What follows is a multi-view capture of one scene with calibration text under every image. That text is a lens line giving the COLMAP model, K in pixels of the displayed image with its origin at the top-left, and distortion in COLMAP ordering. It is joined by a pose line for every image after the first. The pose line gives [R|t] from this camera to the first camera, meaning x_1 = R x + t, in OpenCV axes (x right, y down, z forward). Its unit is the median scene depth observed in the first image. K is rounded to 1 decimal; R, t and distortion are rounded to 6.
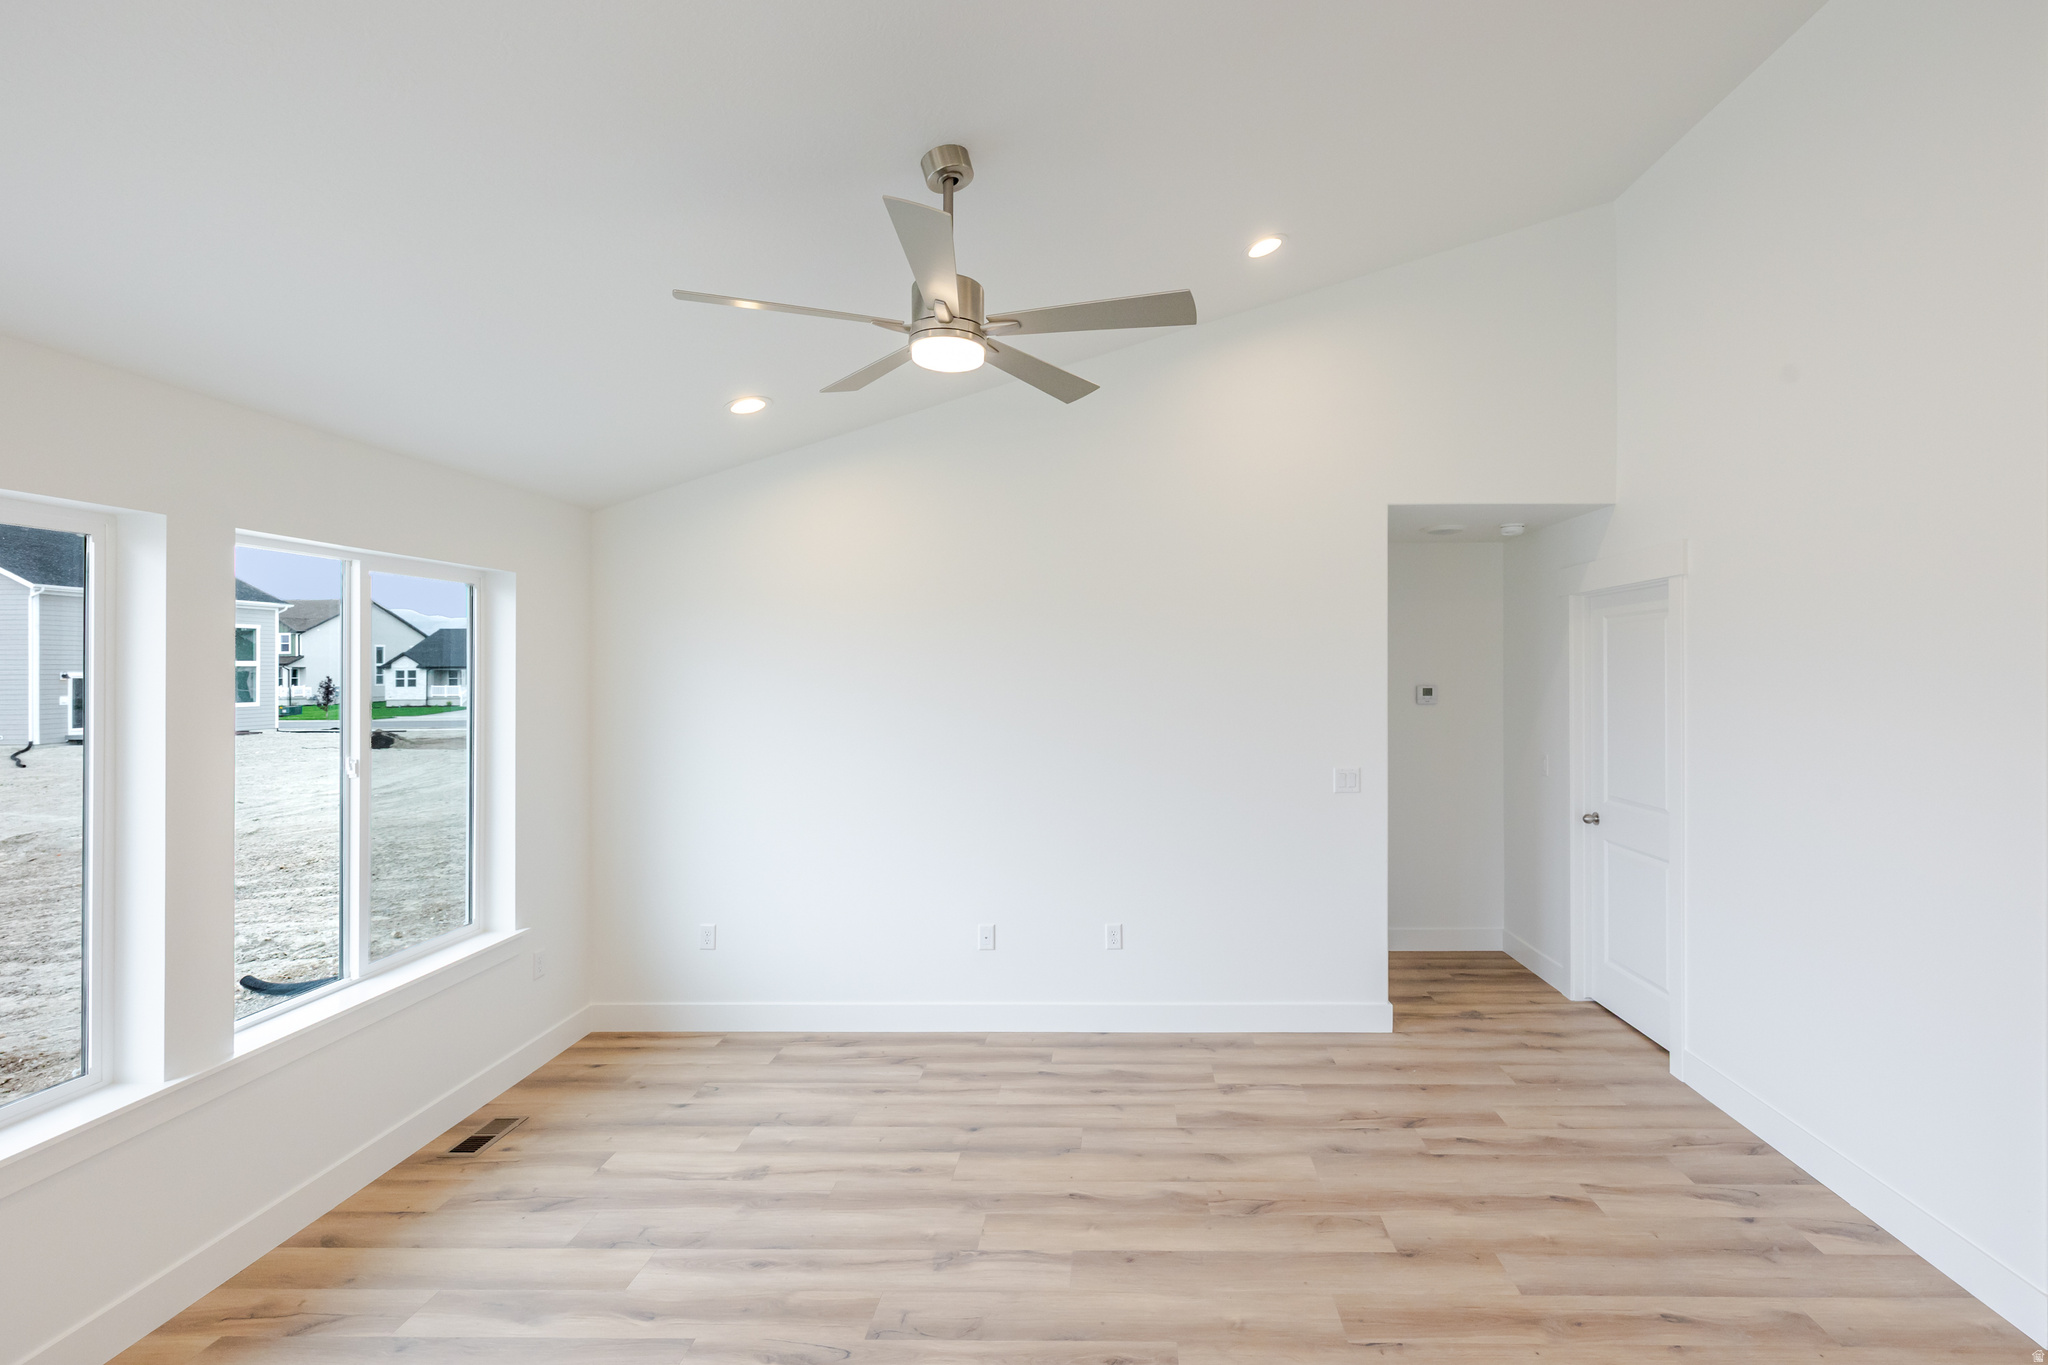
lens RADIAL K [[907.8, 0, 1107.0], [0, 907.8, 671.4], [0, 0, 1]] dist [-0.000634, 0.000224]
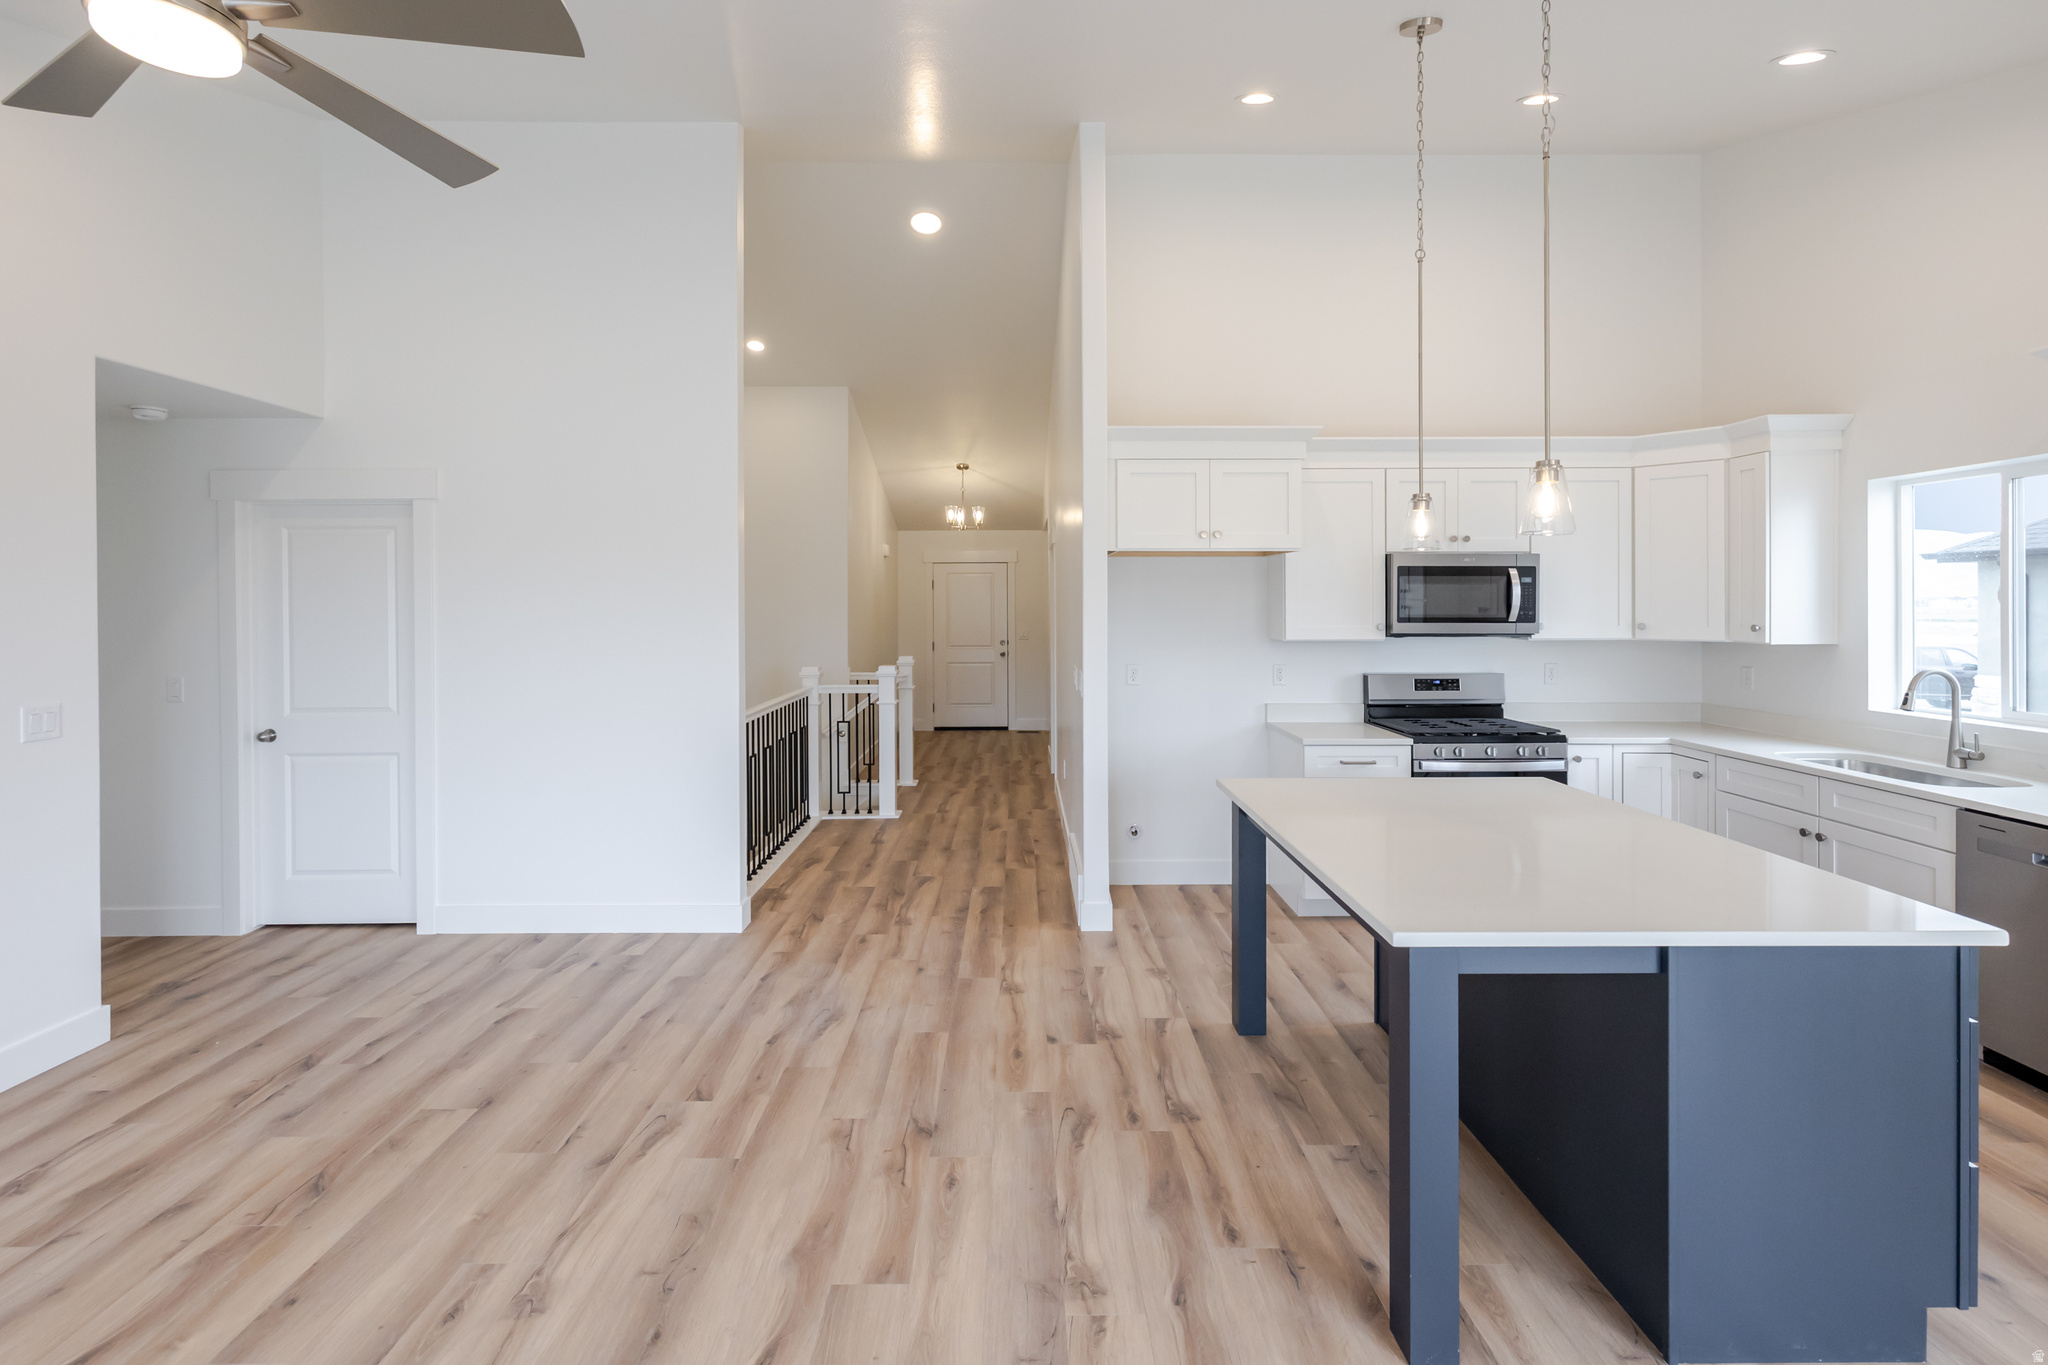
lens RADIAL K [[904.4, 0, 1021.9], [0, 904.4, 611.6], [0, 0, 1]] dist [0.000399, 0.000071]
pose [[-0.025424, -0.003737, 0.999670, -0.623705], [0.004216, 0.999984, 0.003845, 0.042123], [-0.999668, 0.004312, -0.025408, 0.313570]]
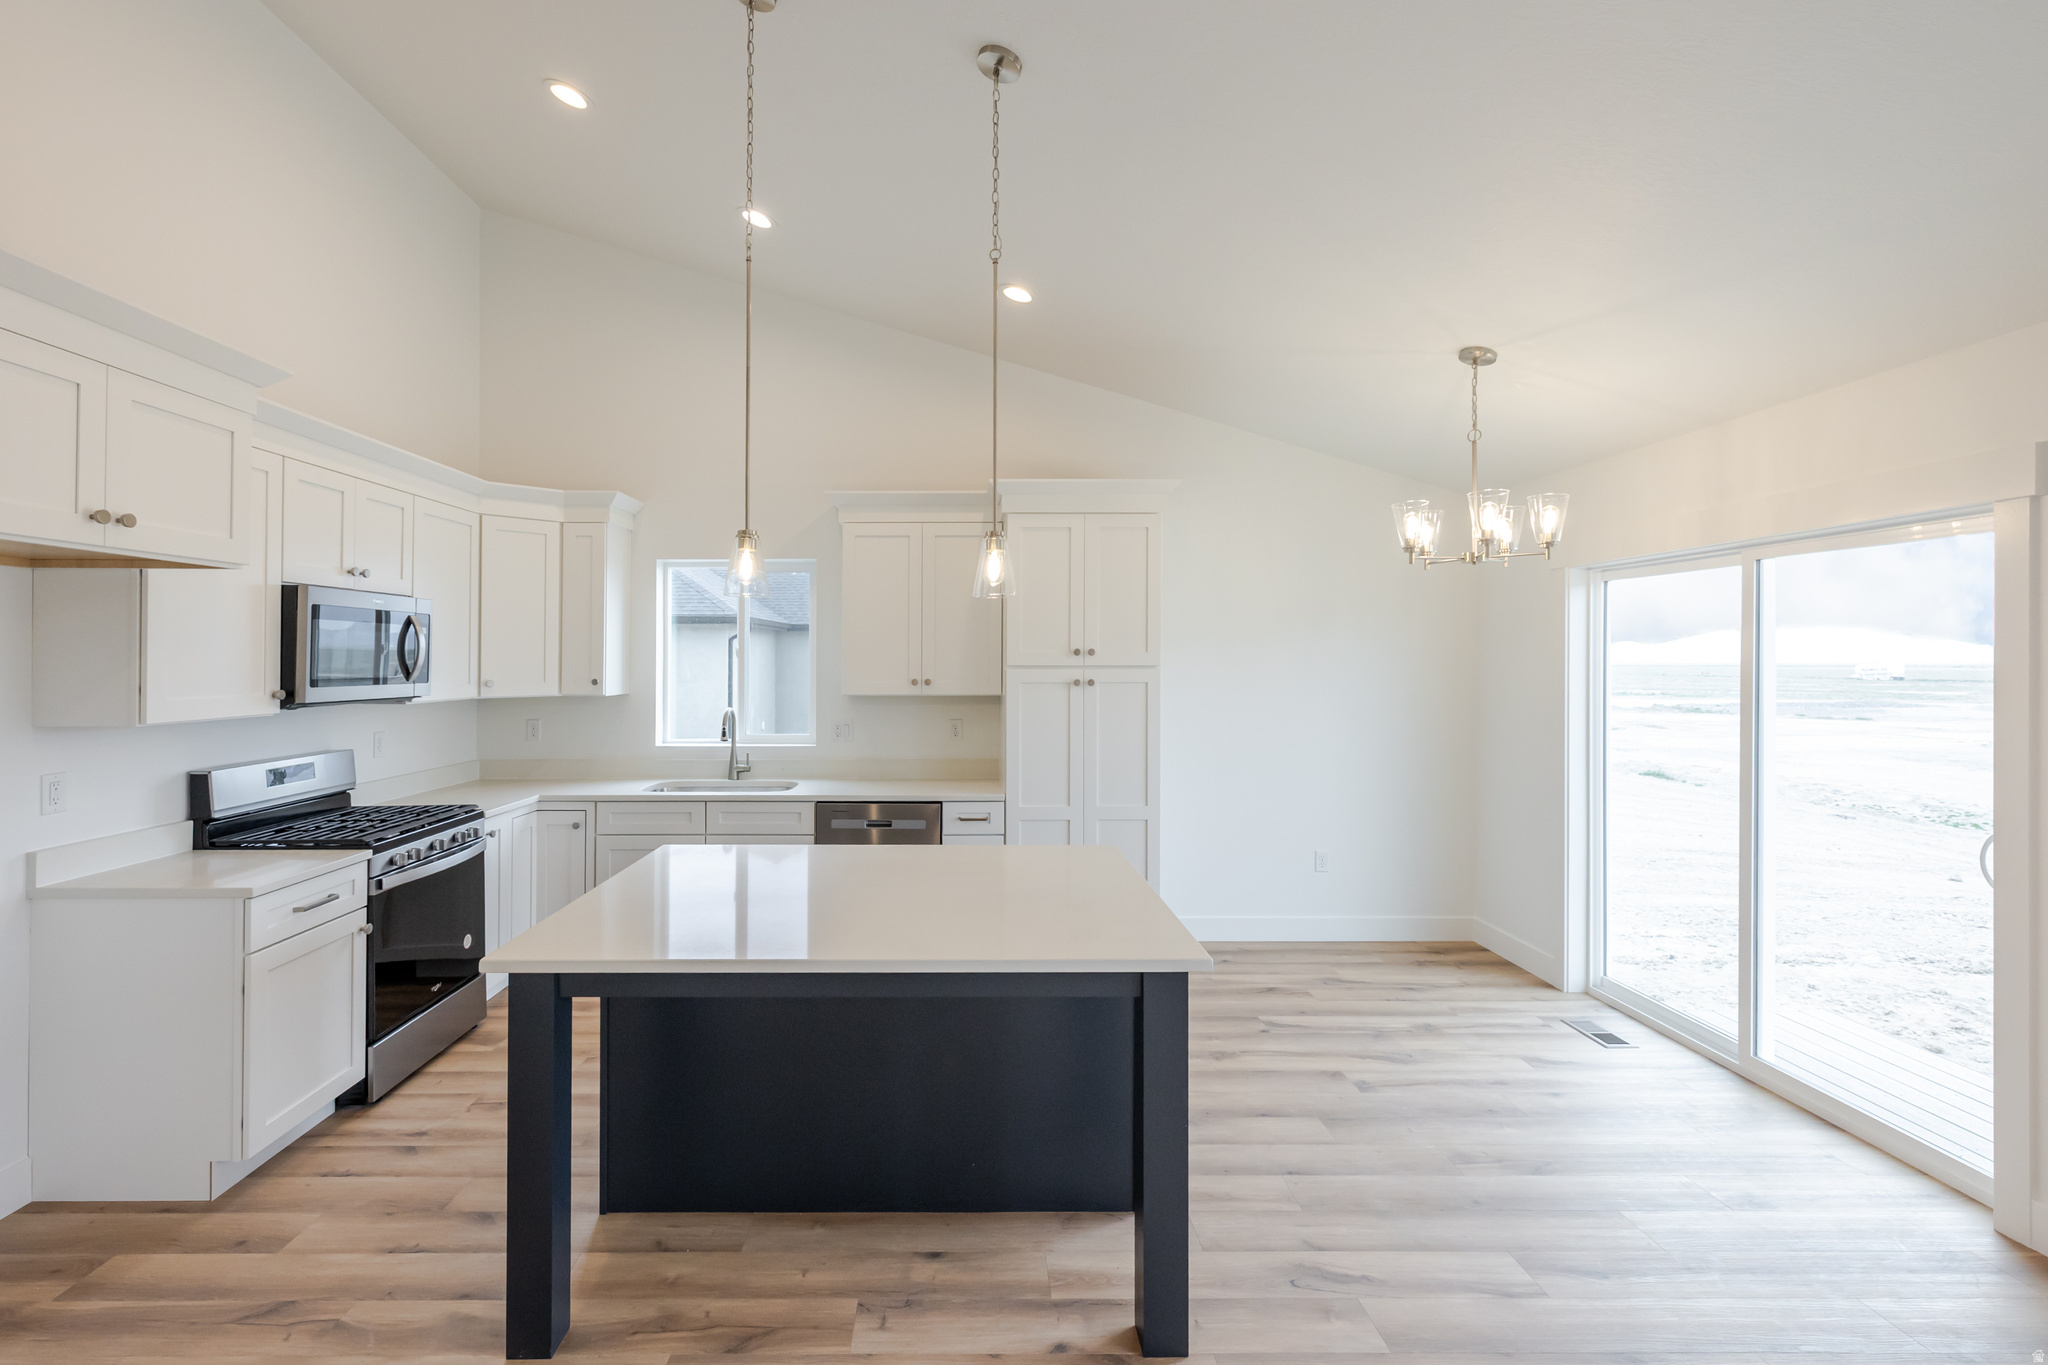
lens RADIAL K [[917.8, 0, 966.2], [0, 917.8, 657.2], [0, 0, 1]] dist [0.002294, 0.000067]
pose [[-0.999771, 0.004345, -0.020964, 0.139778], [0.004312, 0.999989, 0.001618, 0.036385], [0.020971, 0.001527, -0.999779, 0.705929]]
